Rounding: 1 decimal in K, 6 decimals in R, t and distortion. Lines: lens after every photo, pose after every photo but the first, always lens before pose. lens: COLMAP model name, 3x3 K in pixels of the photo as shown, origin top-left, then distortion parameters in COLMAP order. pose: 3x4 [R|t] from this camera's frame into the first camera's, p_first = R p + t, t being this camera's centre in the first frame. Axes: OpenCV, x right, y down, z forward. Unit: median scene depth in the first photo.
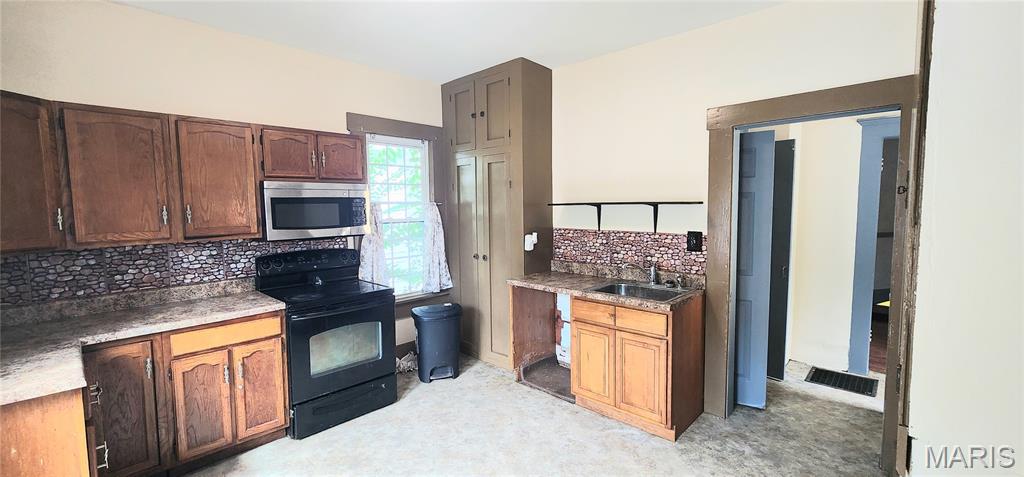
lens RADIAL K [[424.6, 0, 513.4], [0, 424.6, 238.4], [0, 0, 1]] dist [-0.001177, 0.000556]
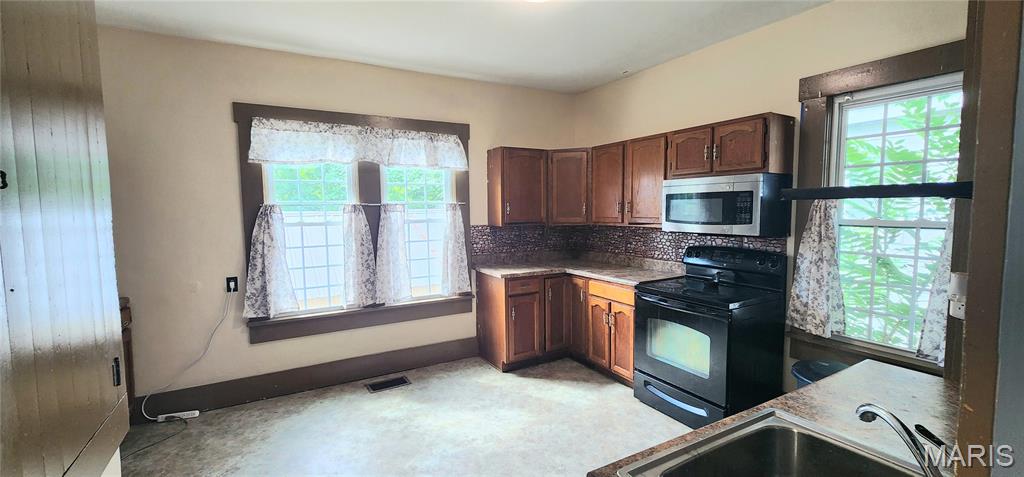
lens RADIAL K [[424.6, 0, 513.4], [0, 424.6, 238.4], [0, 0, 1]] dist [-0.001177, 0.000556]
pose [[-0.293801, 0.082396, -0.952309, 1.029168], [-0.071989, 0.991541, 0.108000, -0.108105], [0.953152, 0.100286, -0.285384, 1.452312]]
